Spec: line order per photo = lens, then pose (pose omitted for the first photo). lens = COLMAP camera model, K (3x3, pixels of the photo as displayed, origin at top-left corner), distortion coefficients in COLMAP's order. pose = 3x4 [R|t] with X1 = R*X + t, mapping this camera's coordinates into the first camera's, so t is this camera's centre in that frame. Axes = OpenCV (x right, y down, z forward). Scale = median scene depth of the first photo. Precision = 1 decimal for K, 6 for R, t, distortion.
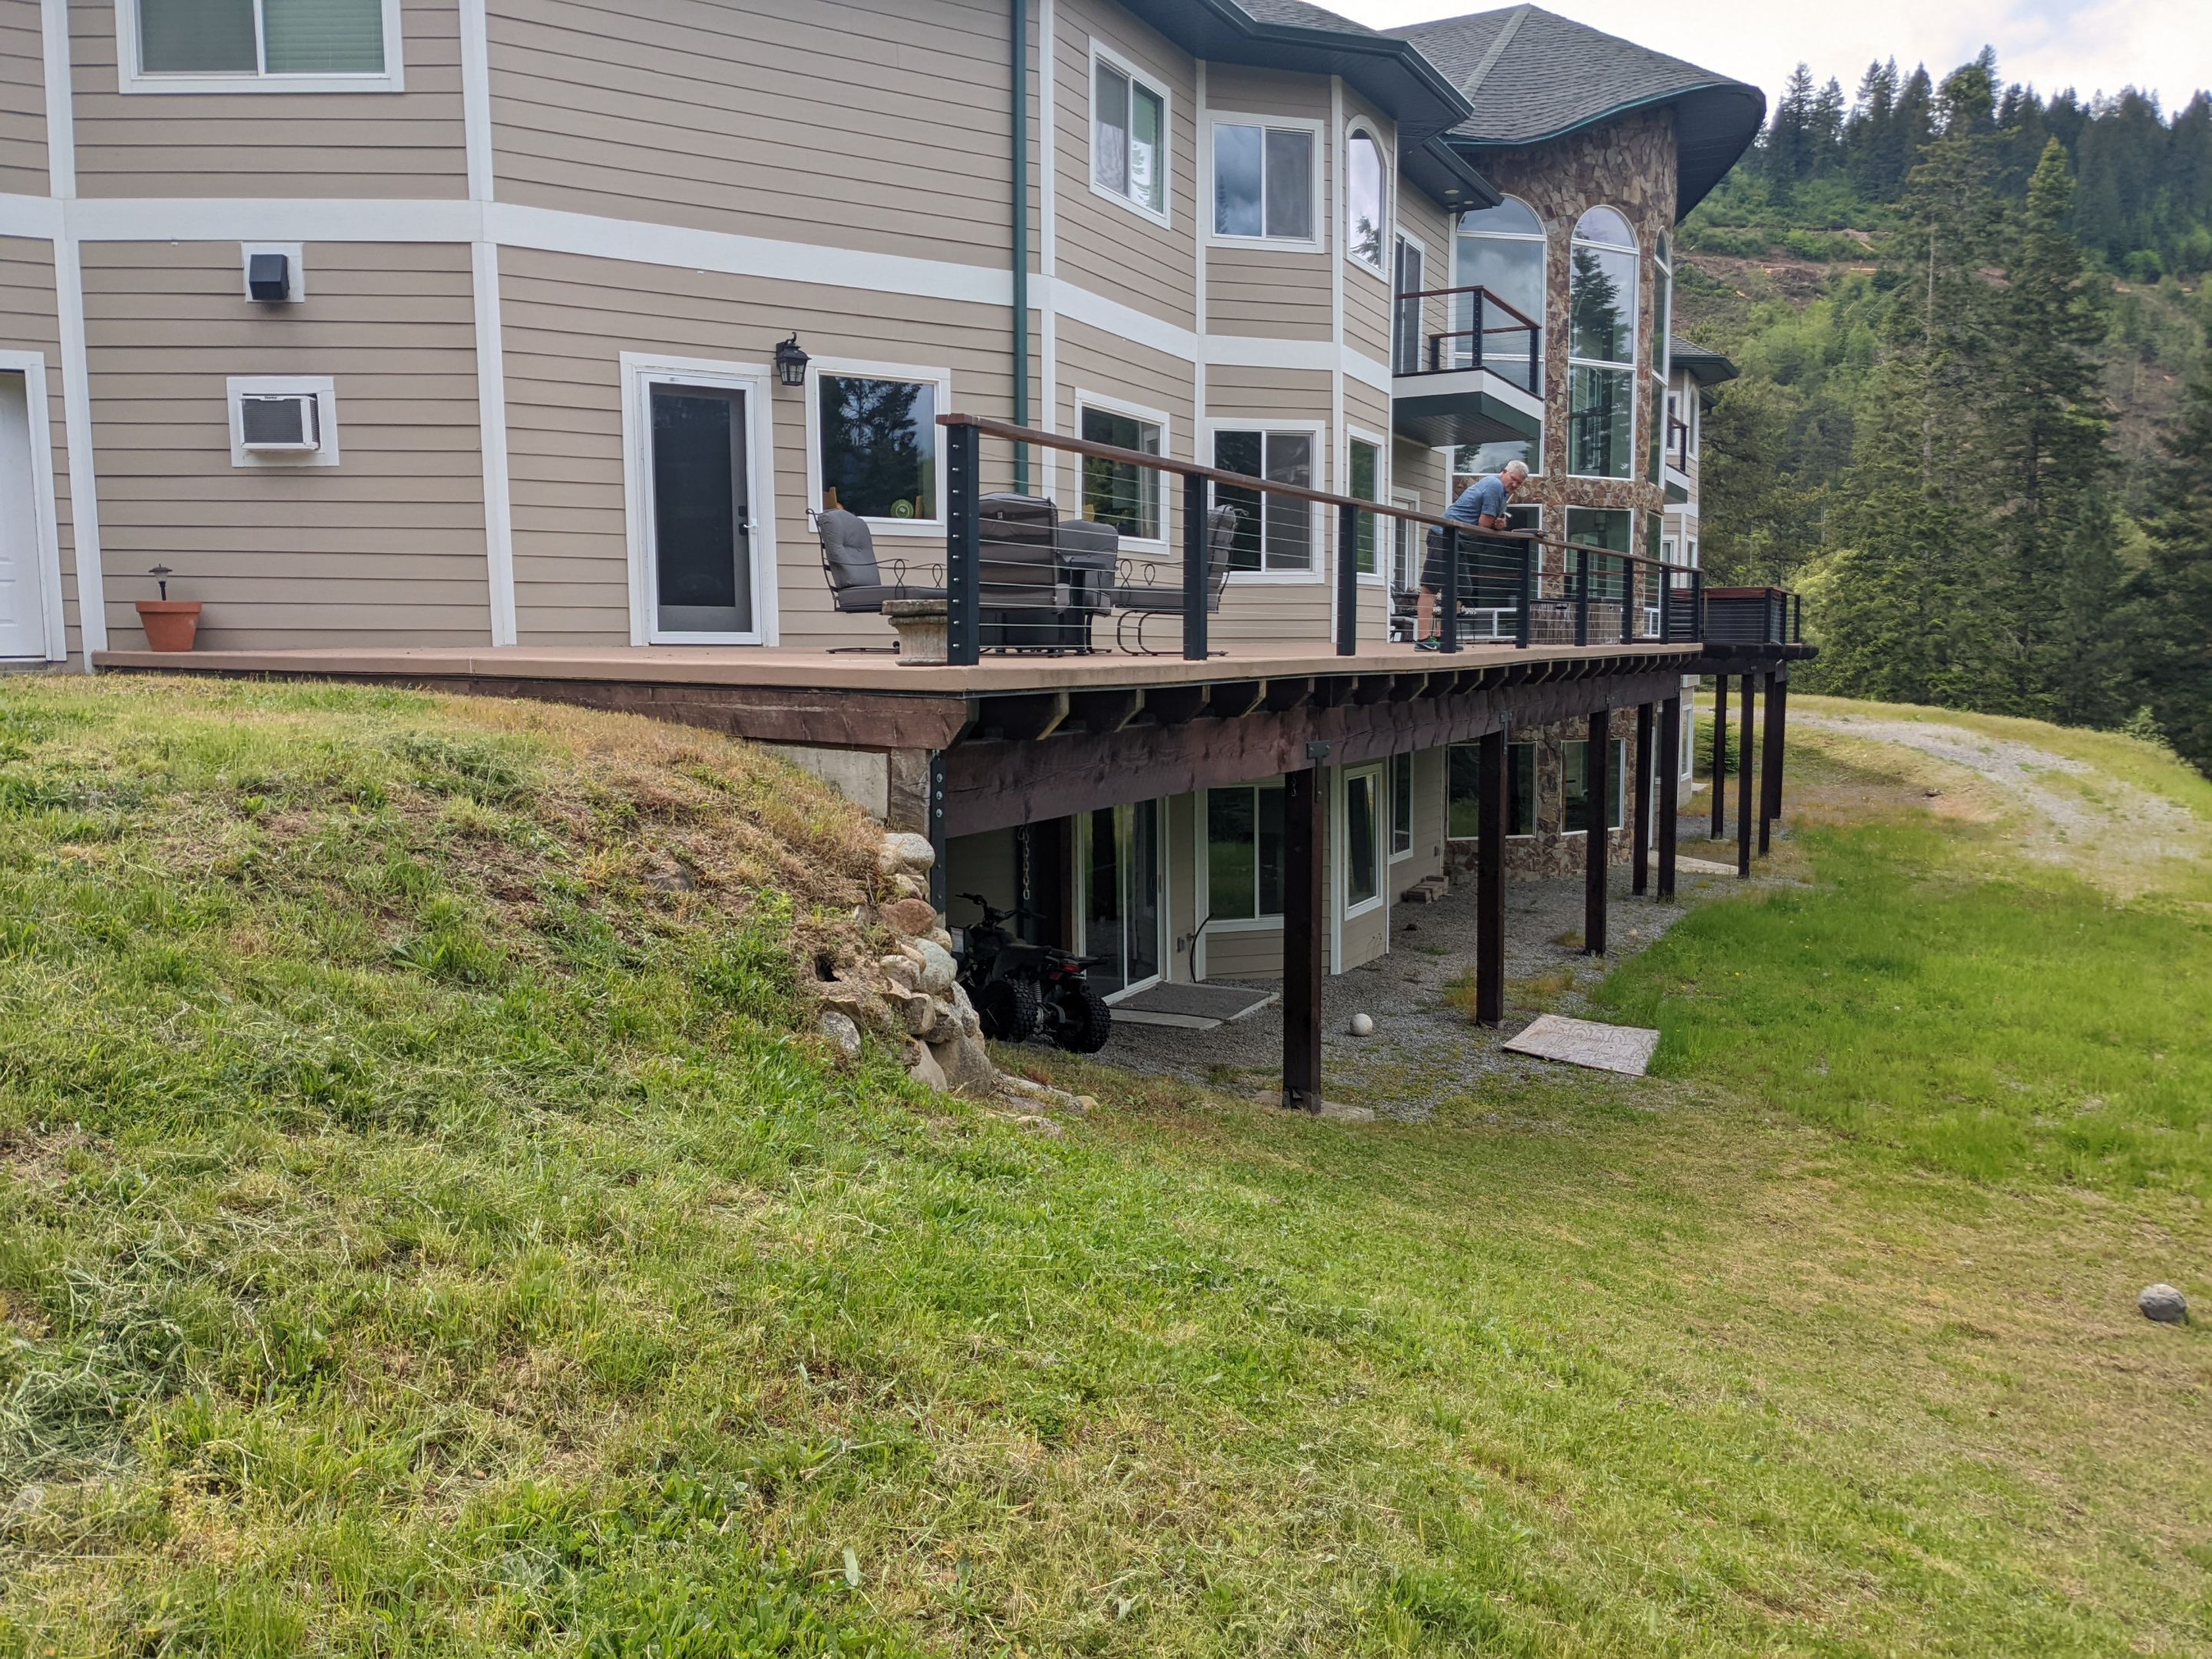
lens RADIAL K [[1768.2, 0, 1094.3], [0, 1768.2, 847.9], [0, 0, 1]] dist [0.052102, -0.086064]
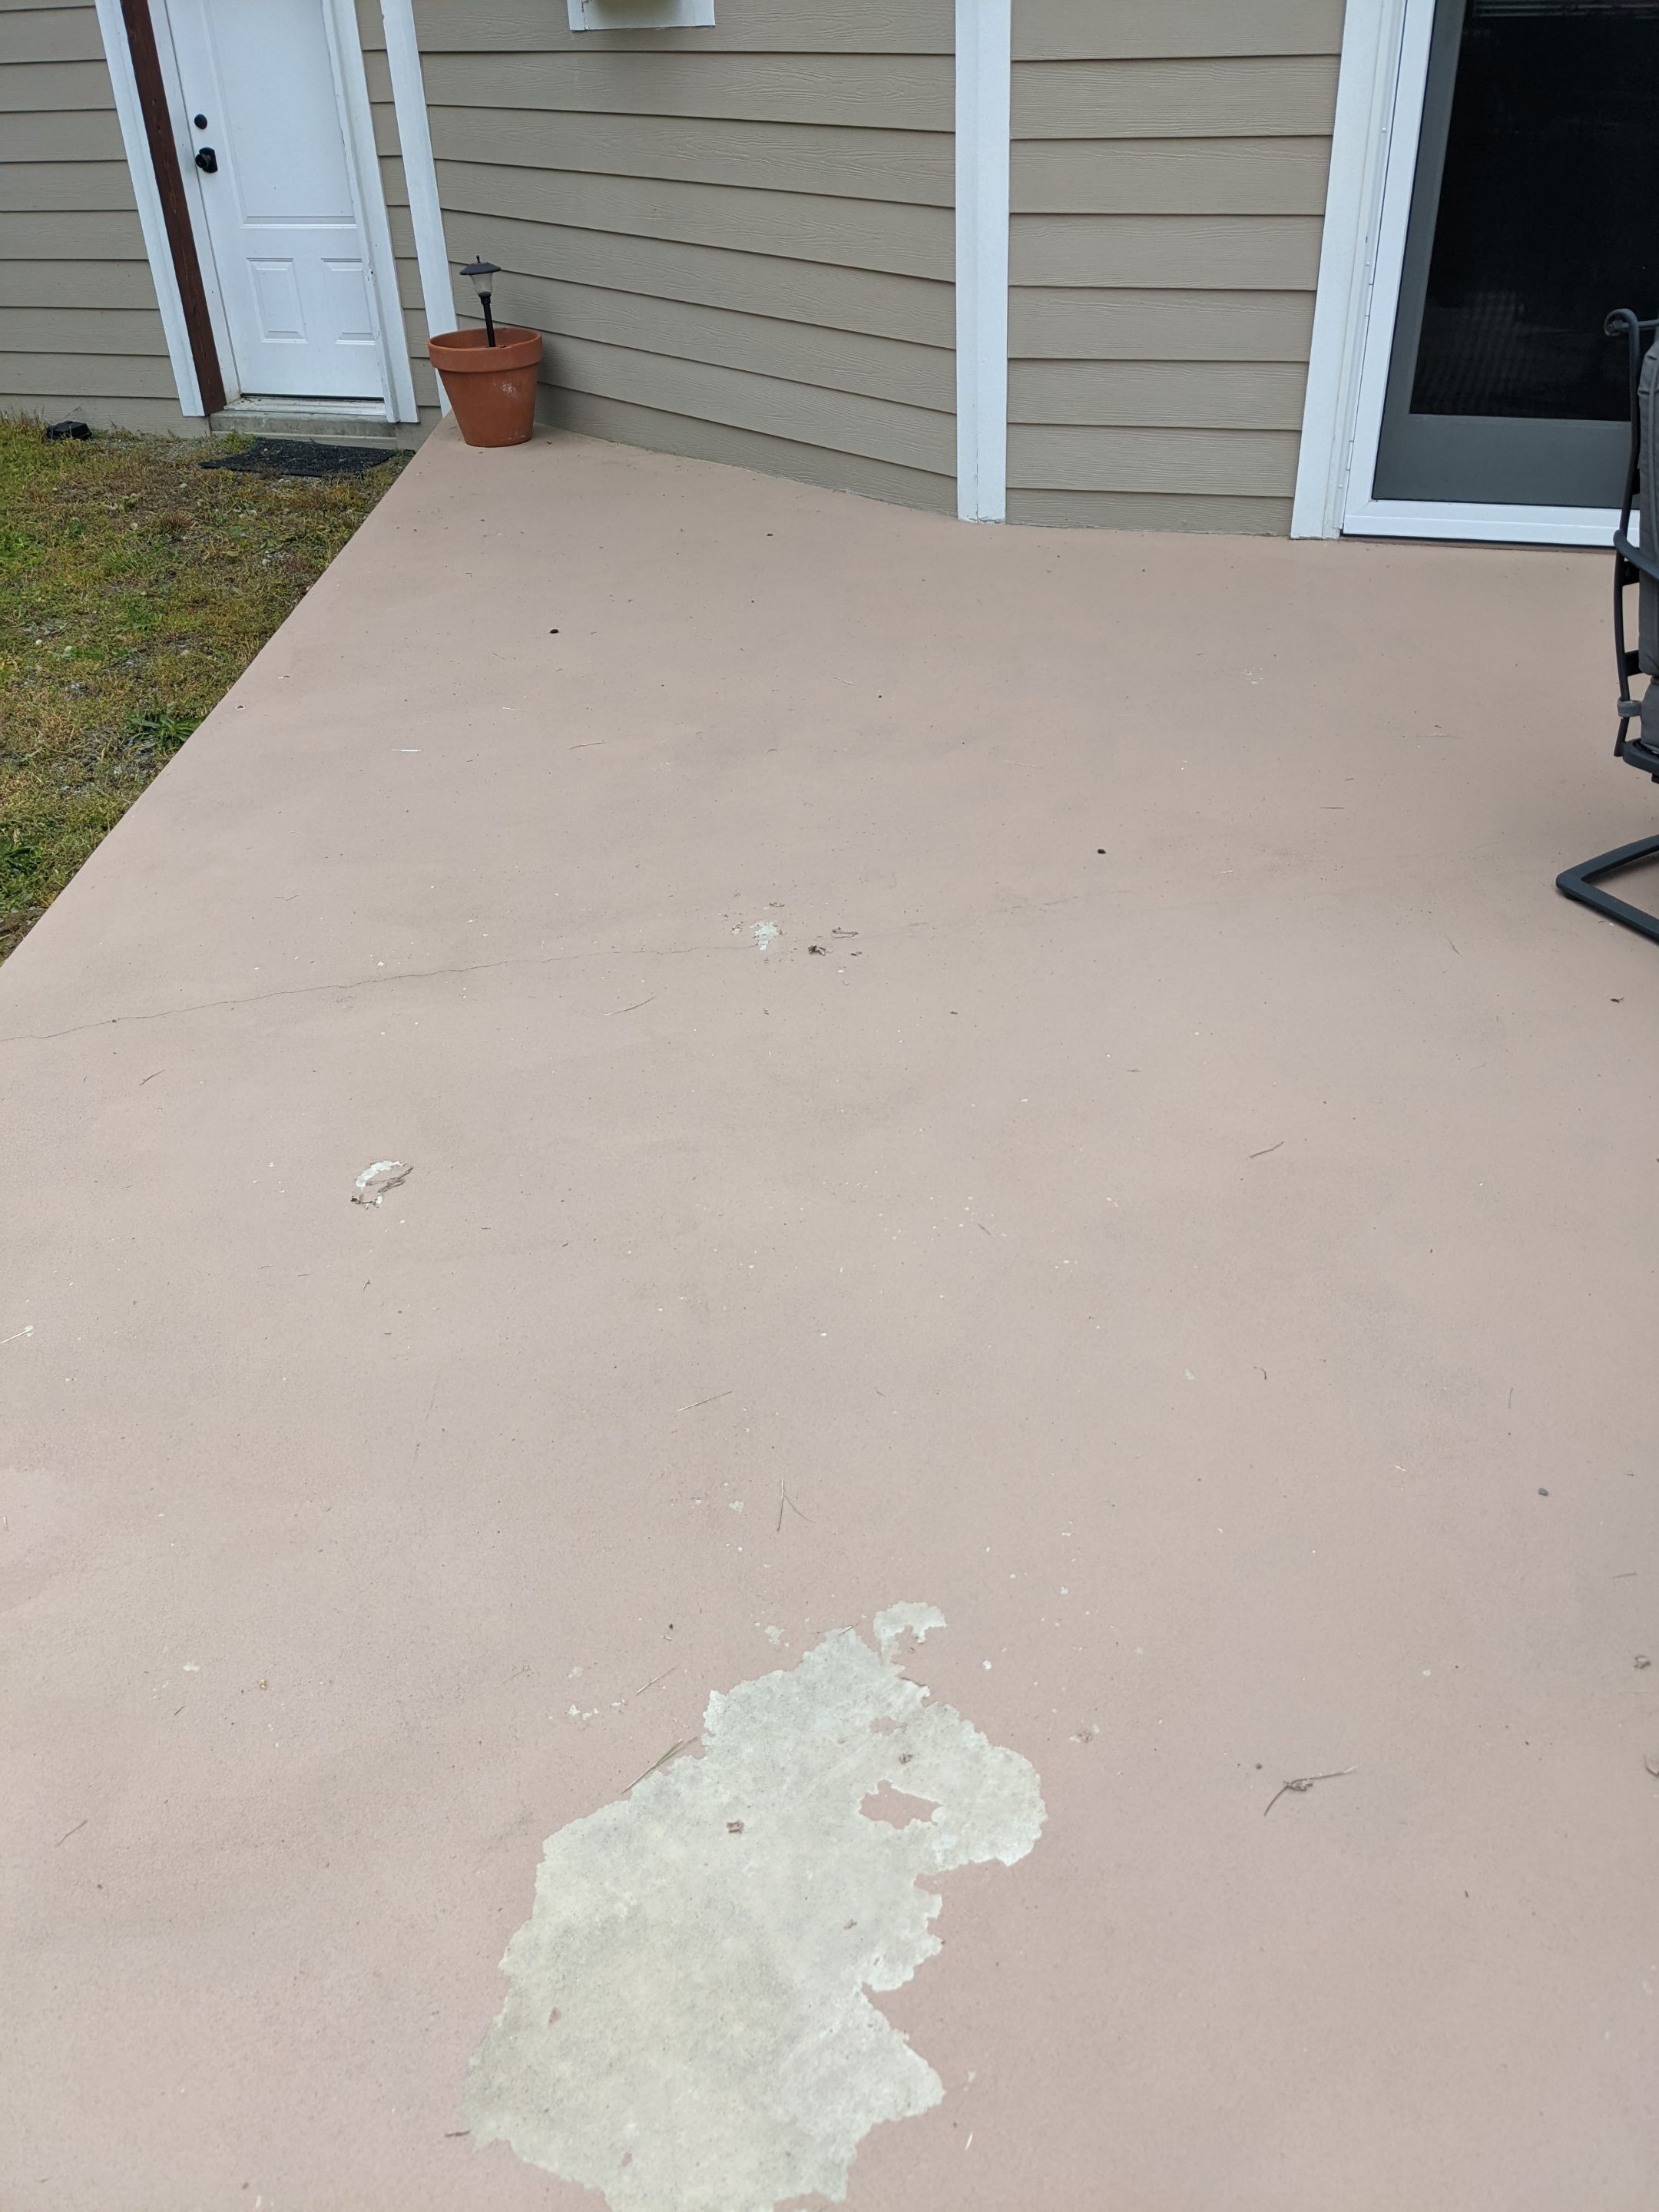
lens RADIAL K [[1768.2, 0, 831.6], [0, 1768.2, 1112.6], [0, 0, 1]] dist [0.052102, -0.086064]
pose [[0.646686, 0.394280, -0.652947, -0.026532], [-0.068839, 0.882713, 0.464844, -0.179624], [0.759643, -0.255660, 0.597980, 0.679428]]
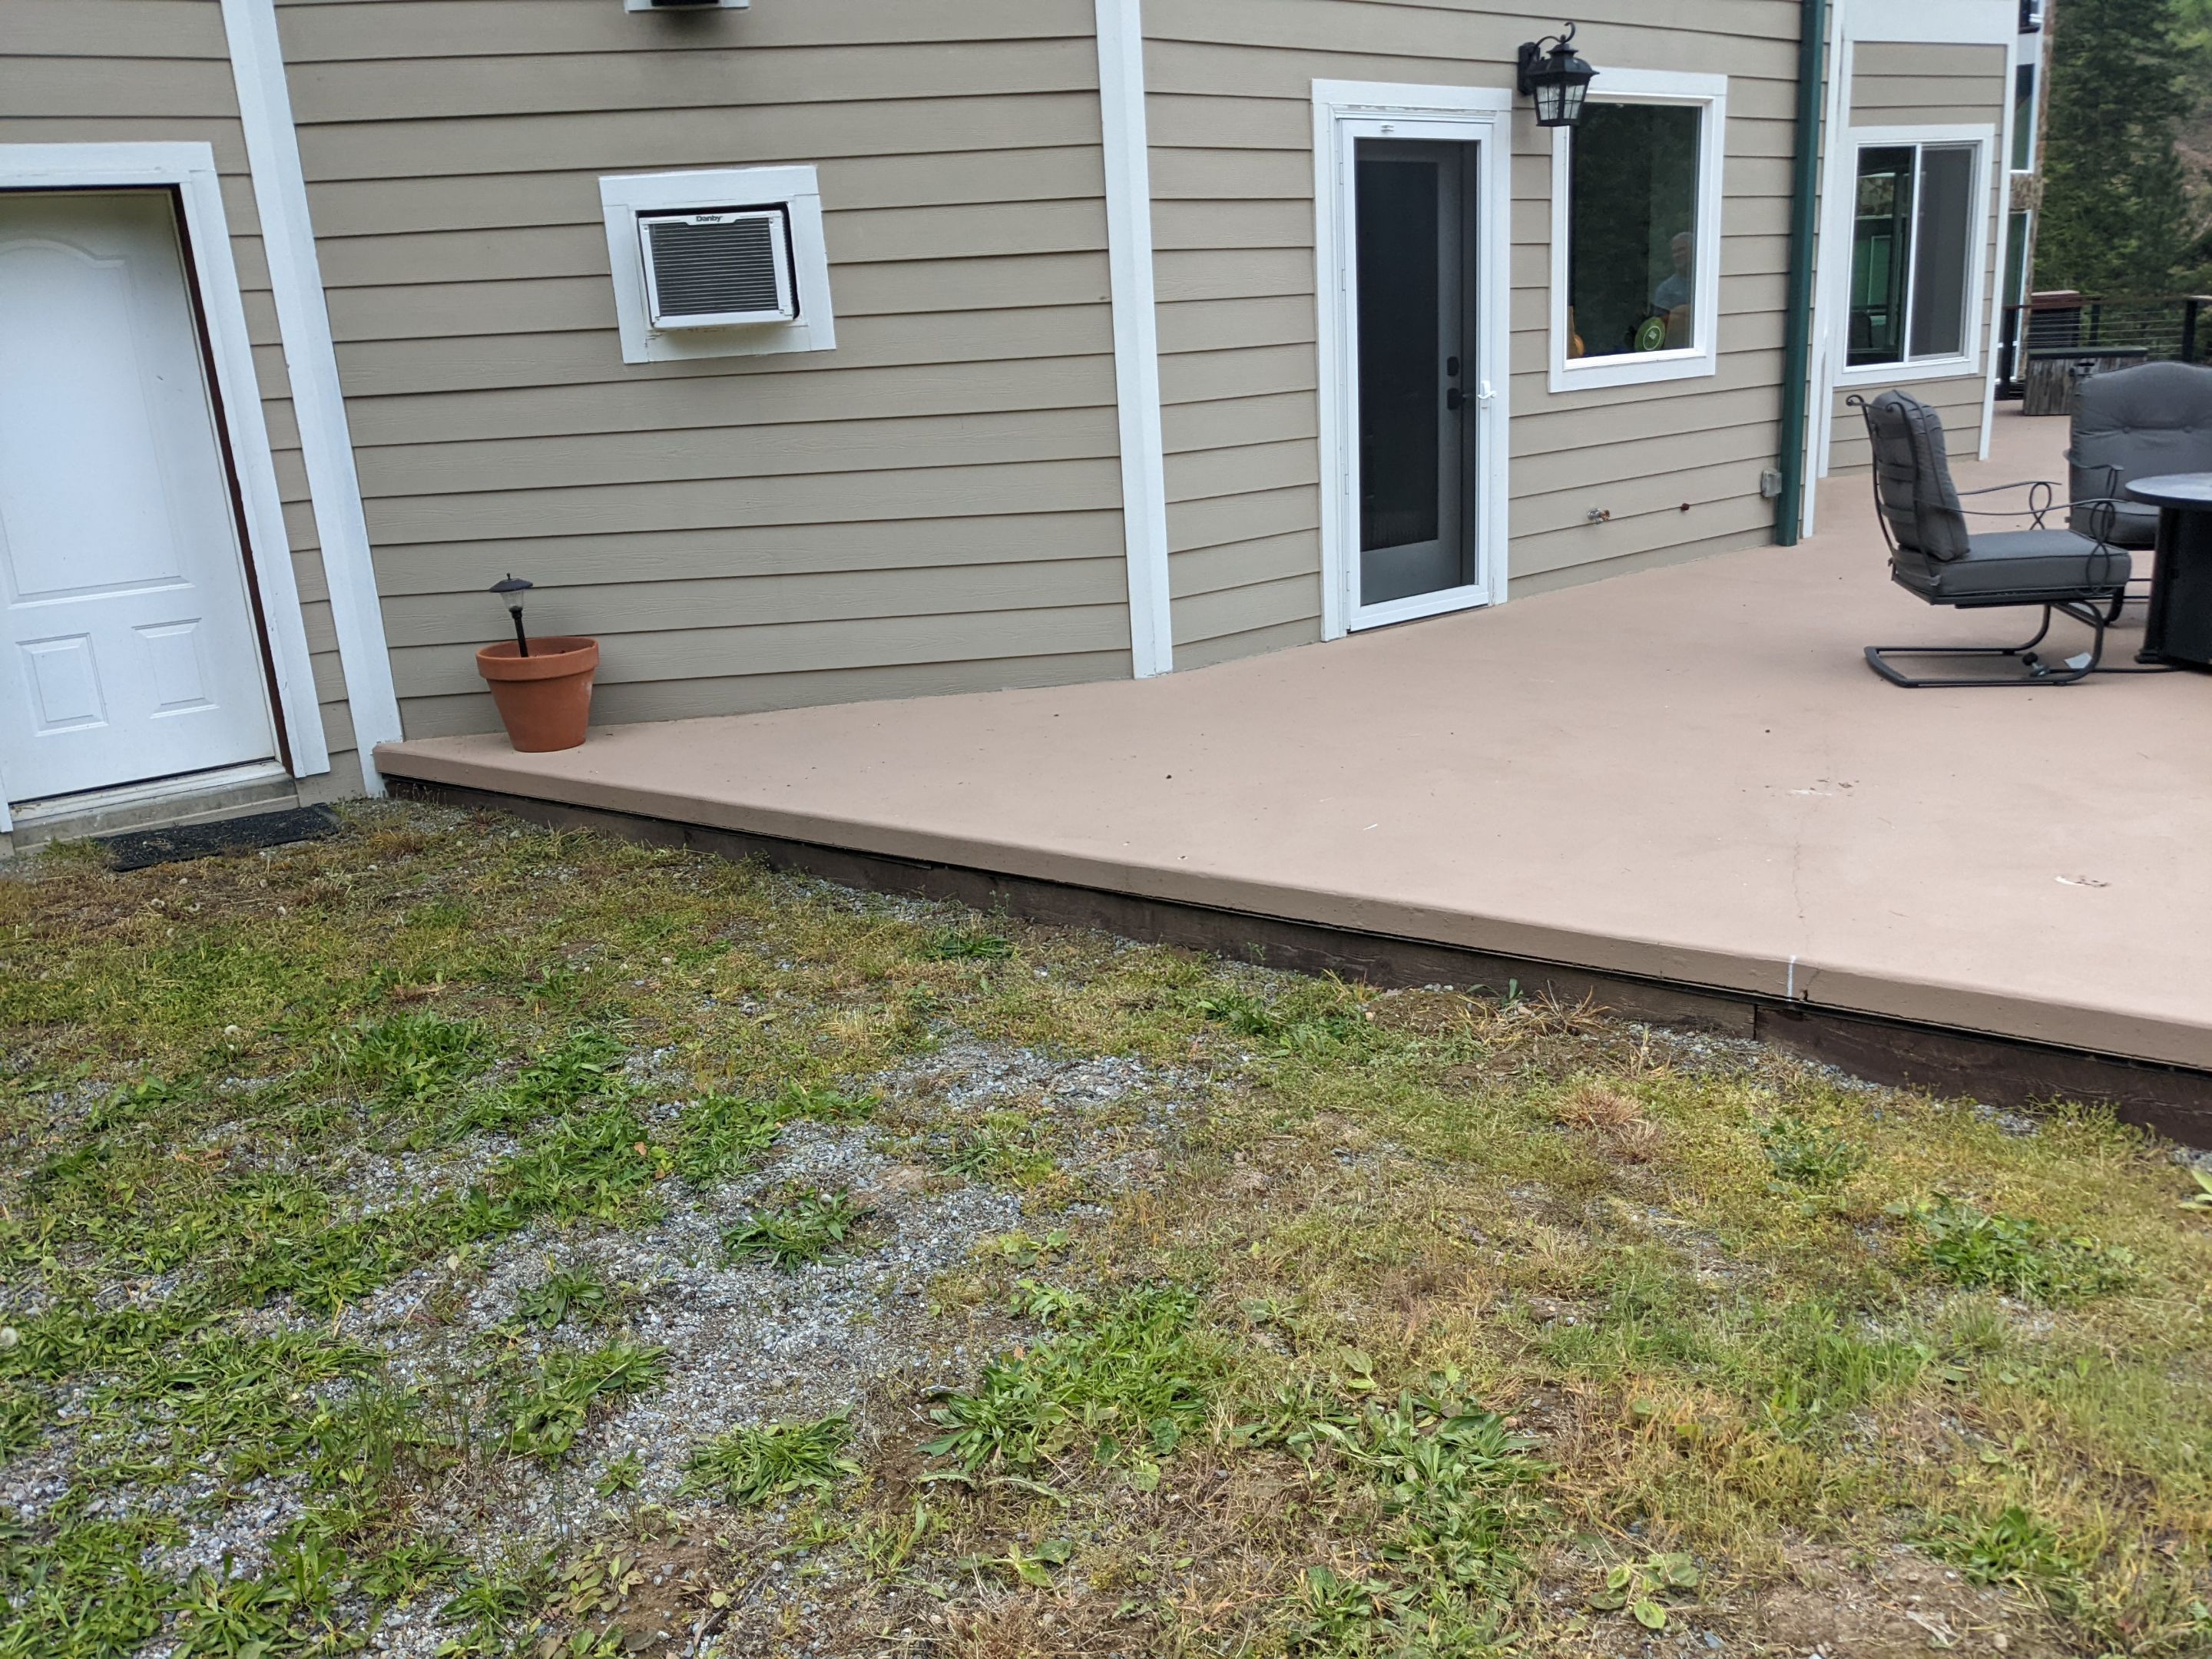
lens RADIAL K [[1768.7, 0, 1064.3], [0, 1768.7, 855.1], [0, 0, 1]] dist [0.032679, -0.061107]
pose [[0.995144, -0.074035, 0.064860, -0.390264], [0.061984, 0.983261, 0.171337, -0.151042], [-0.076460, -0.166485, 0.983075, 0.463709]]
